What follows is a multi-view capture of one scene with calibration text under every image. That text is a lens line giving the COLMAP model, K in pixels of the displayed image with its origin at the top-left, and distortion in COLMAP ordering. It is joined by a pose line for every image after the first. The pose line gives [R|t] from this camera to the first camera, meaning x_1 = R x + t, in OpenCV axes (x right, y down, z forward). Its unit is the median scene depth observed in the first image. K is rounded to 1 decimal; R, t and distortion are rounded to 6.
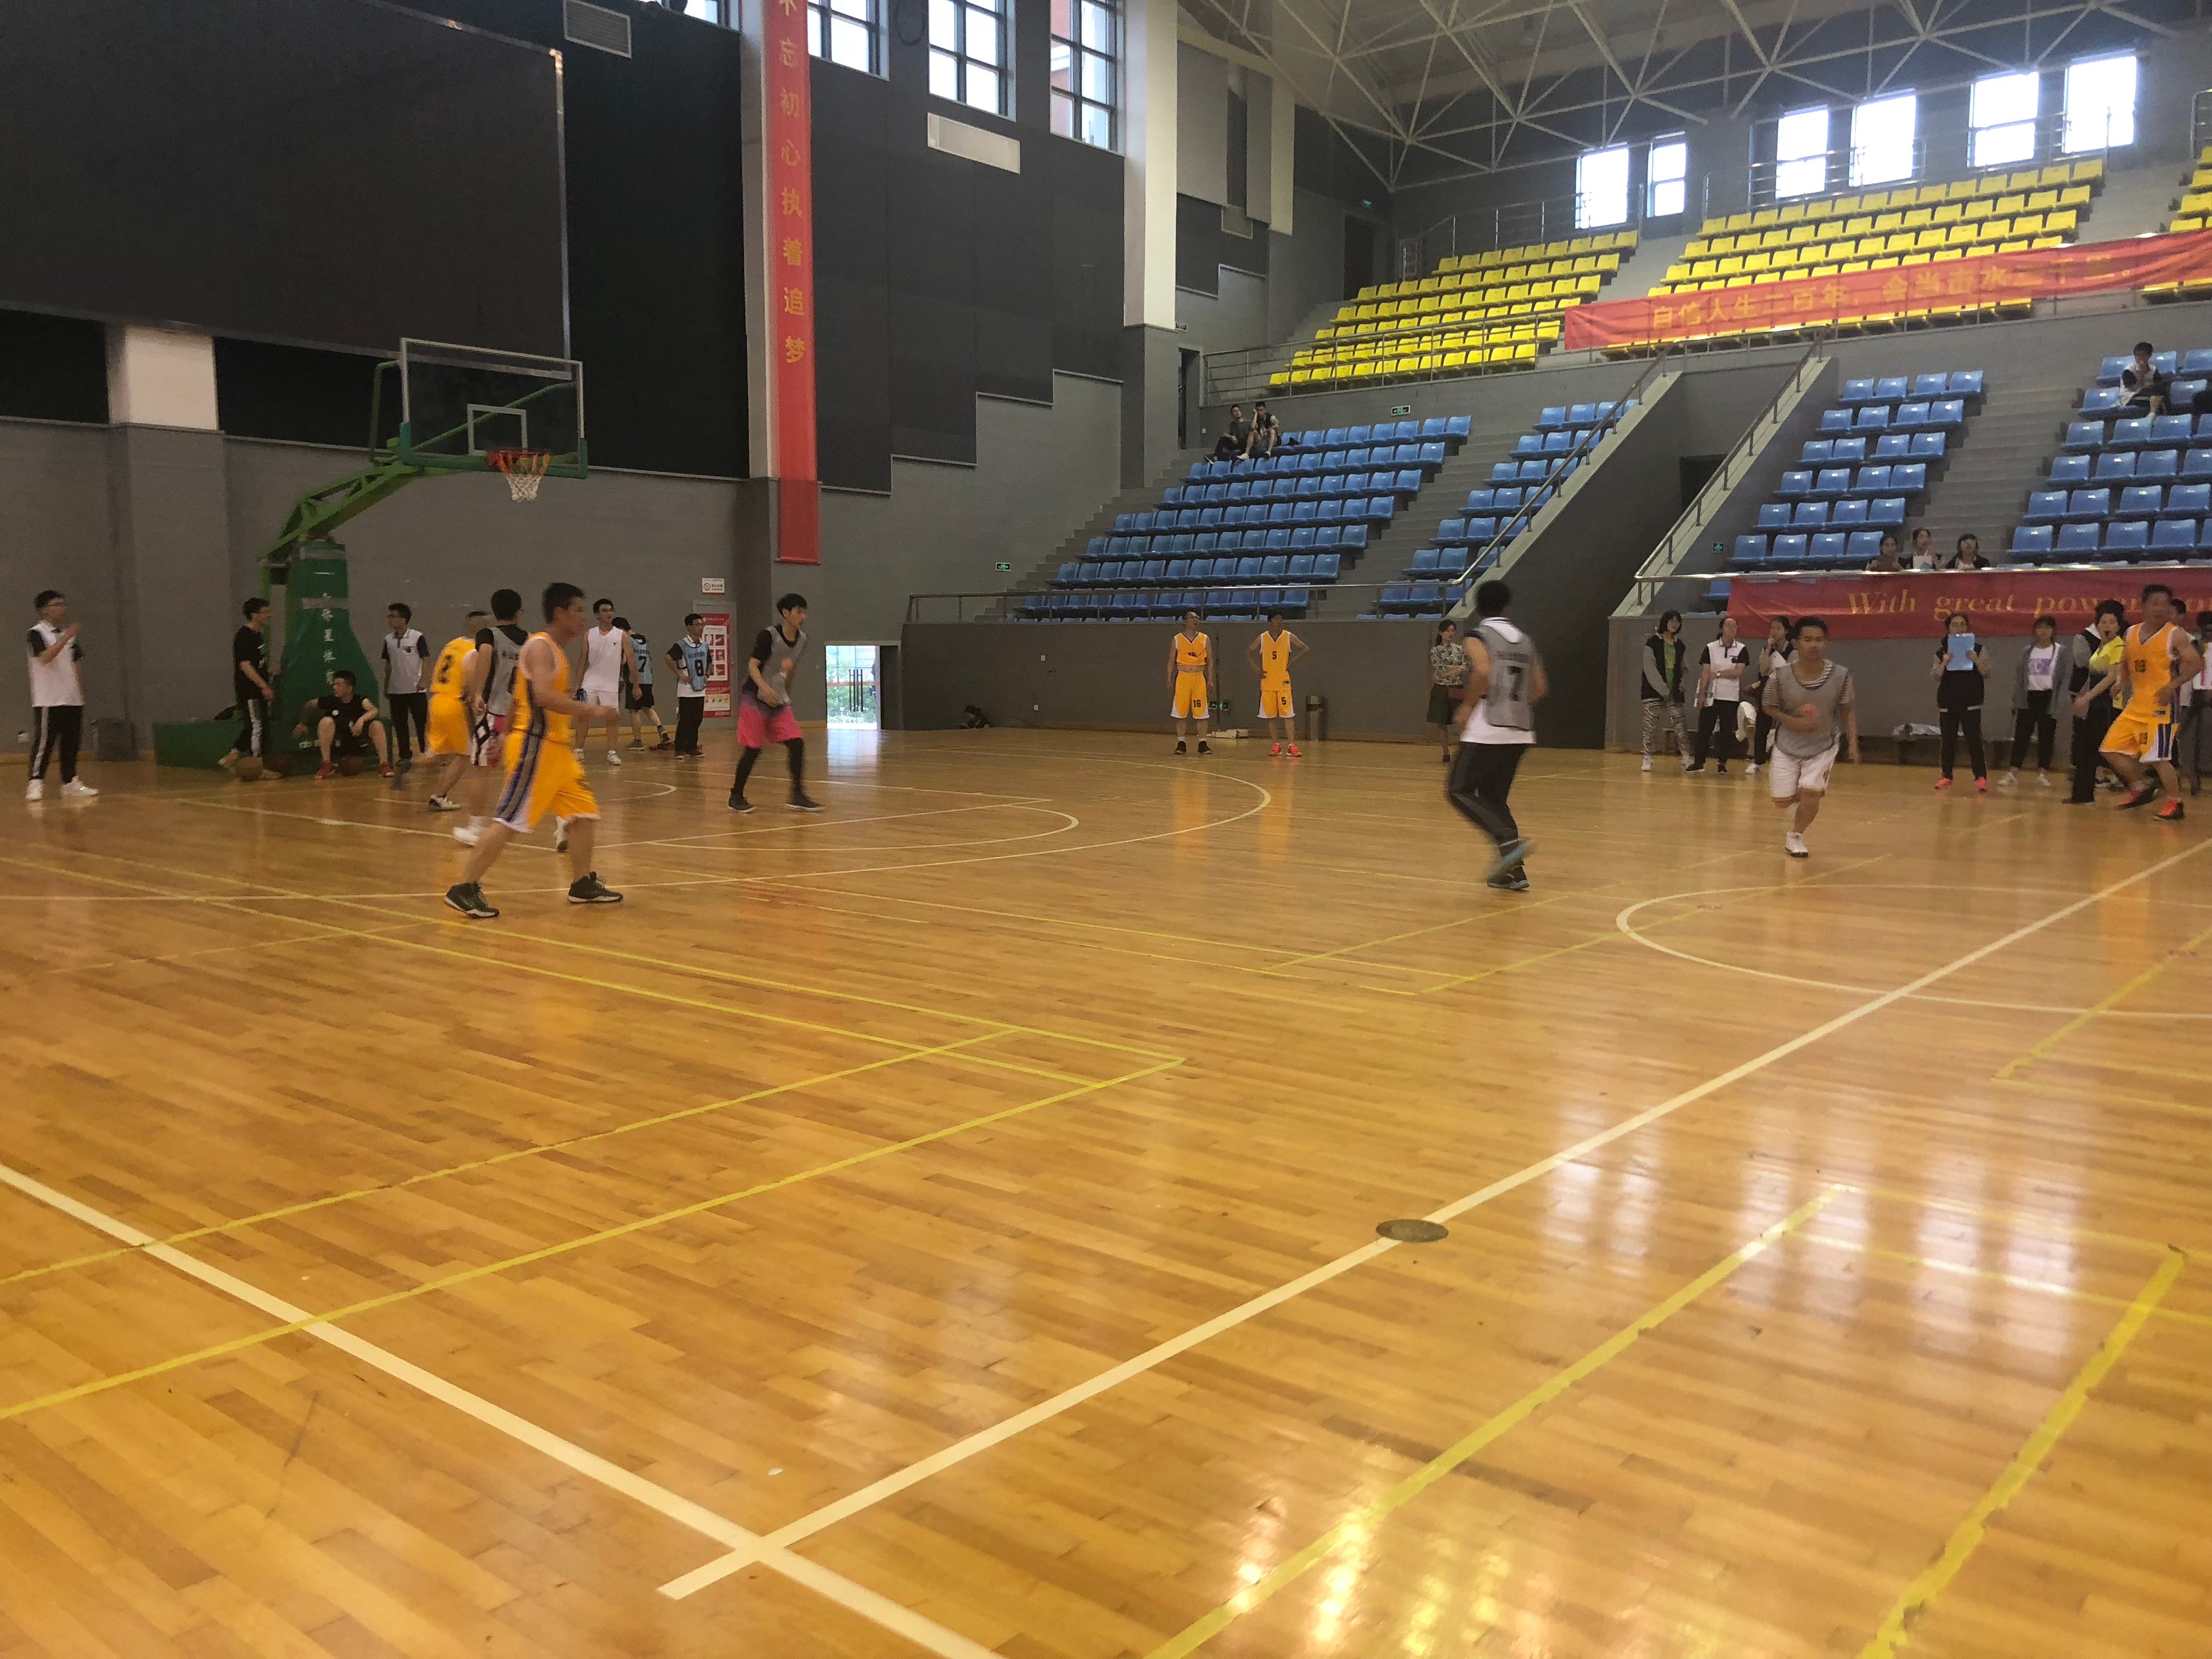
lens RADIAL K [[1812.6, 0, 1143.4], [0, 1812.6, 829.6], [0, 0, 1]] dist [-0.000368, -0.001646]
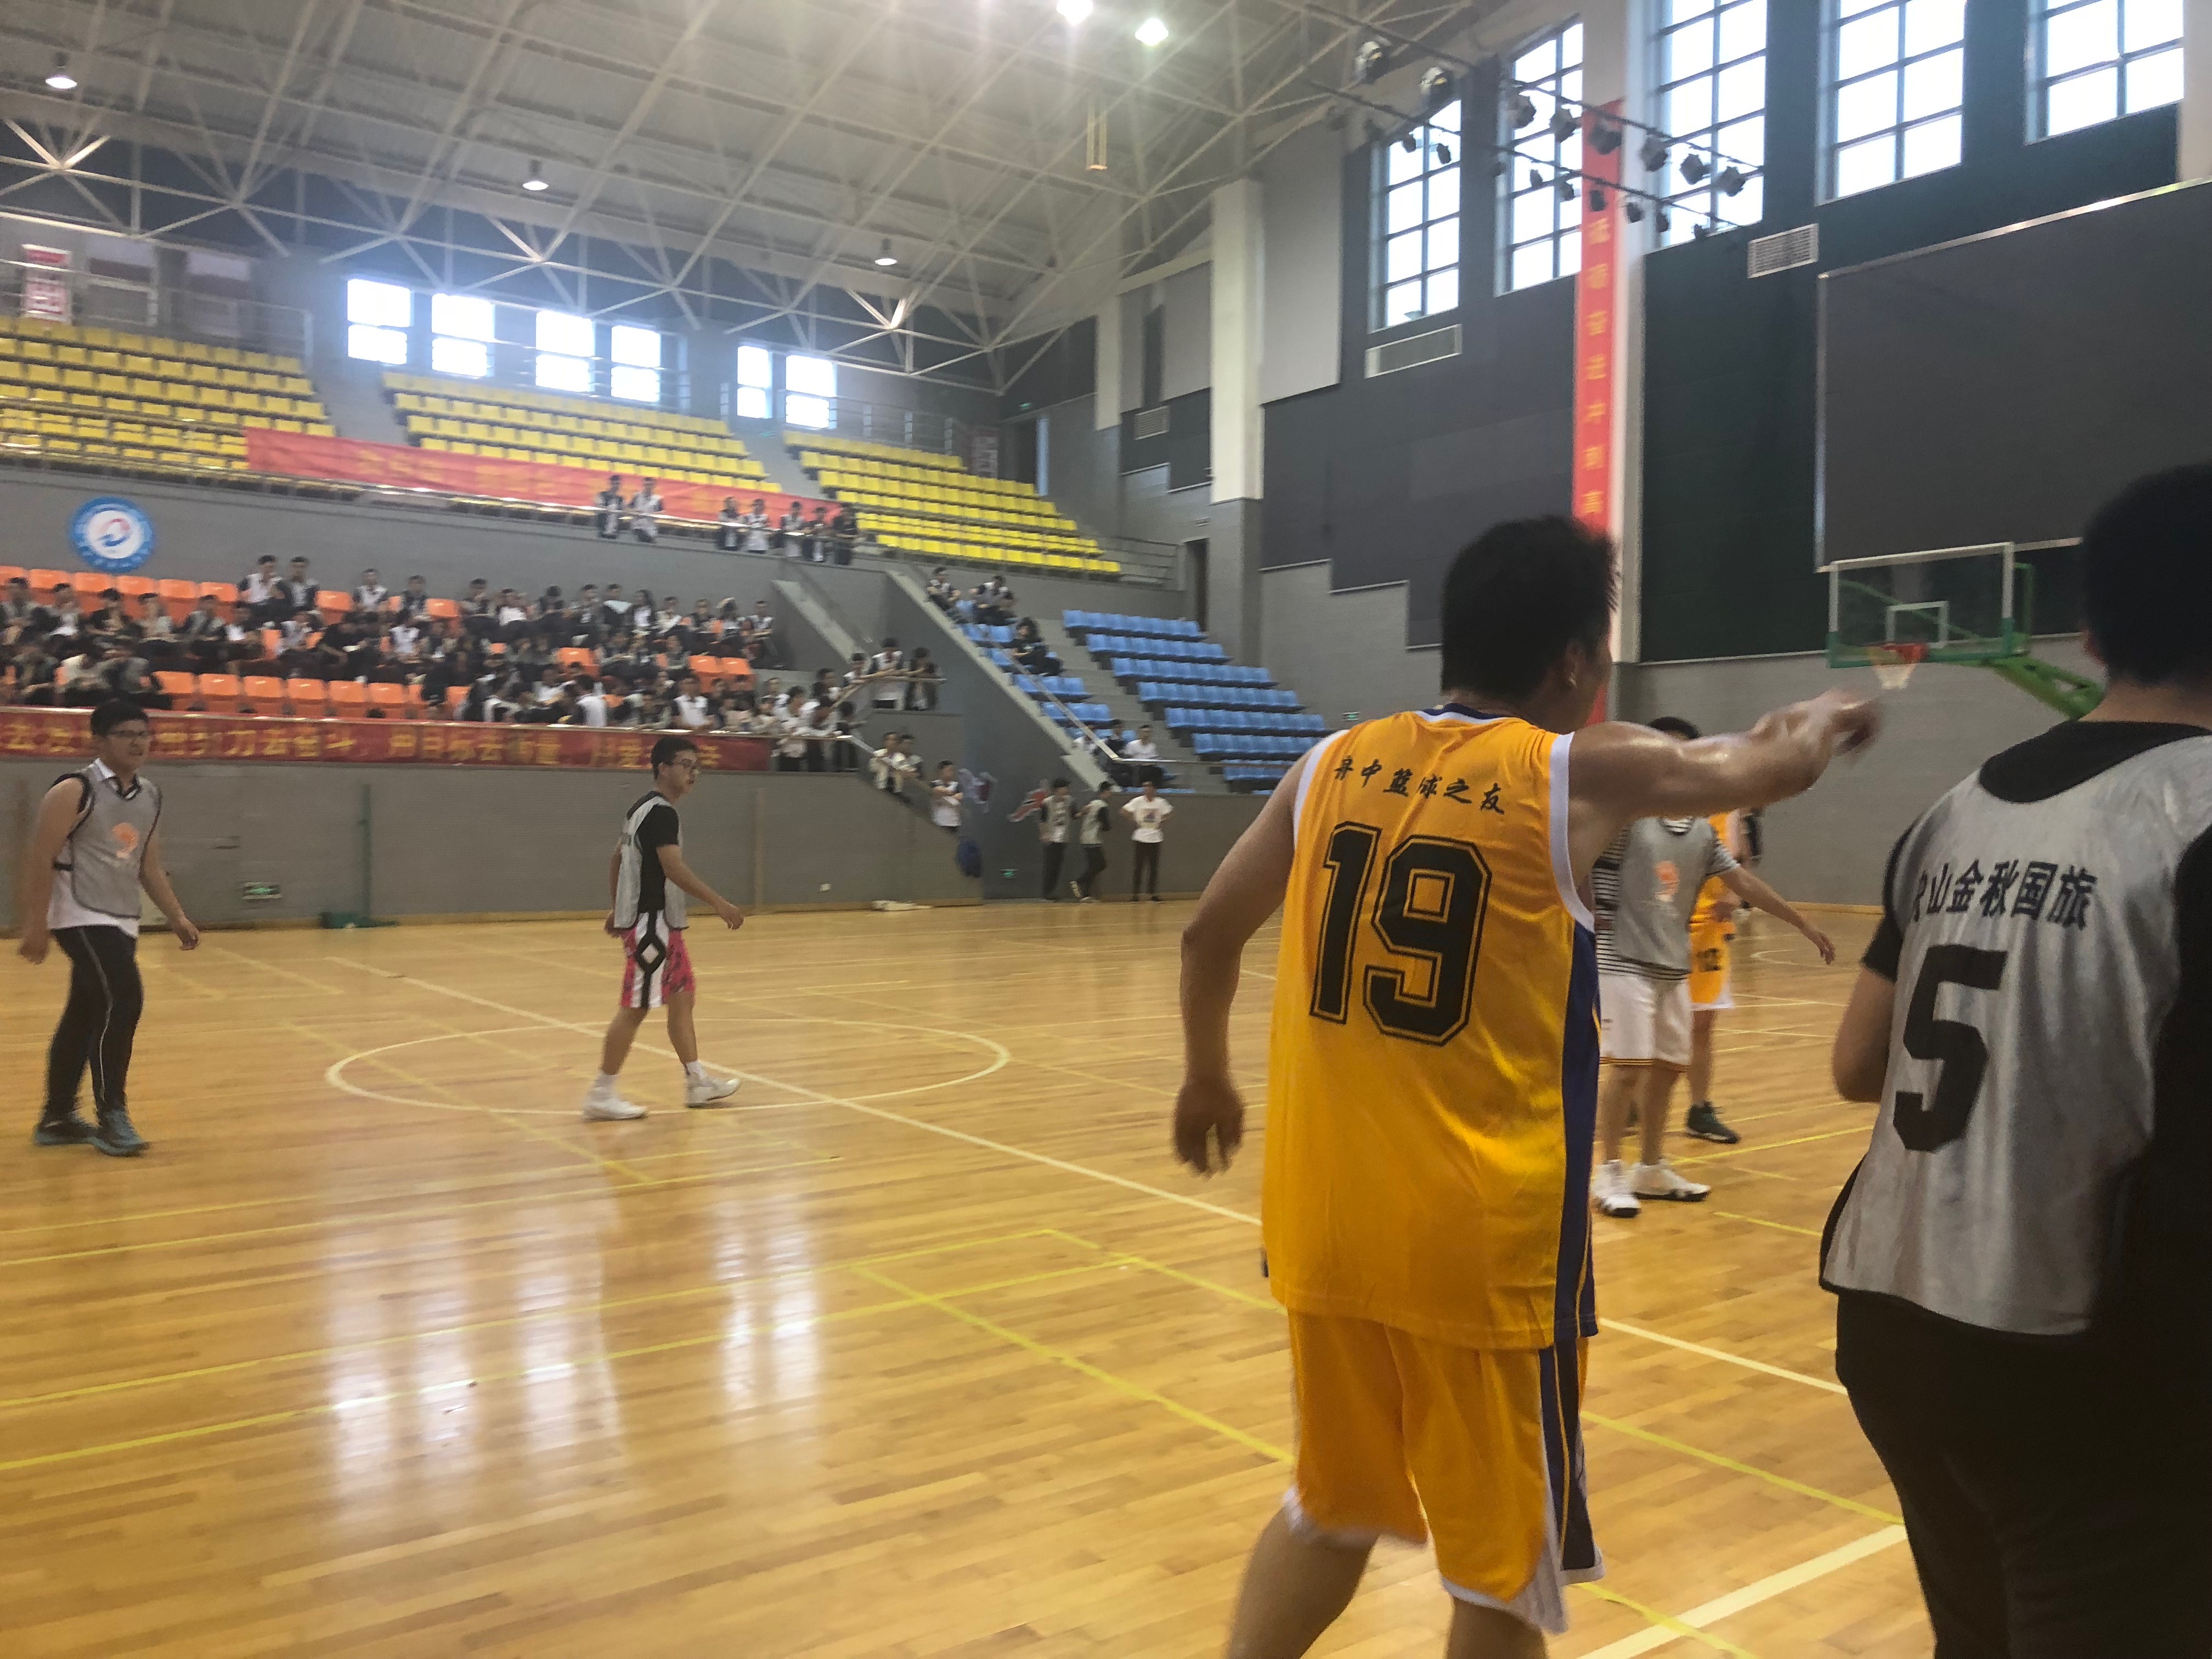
lens RADIAL K [[1812.6, 0, 1143.4], [0, 1812.6, 829.6], [0, 0, 1]] dist [-0.000368, -0.001646]
pose [[0.230884, -0.008574, 0.972944, -0.623213], [0.095823, 0.995300, -0.013968, -0.048116], [-0.968251, 0.096456, 0.230620, 0.474293]]
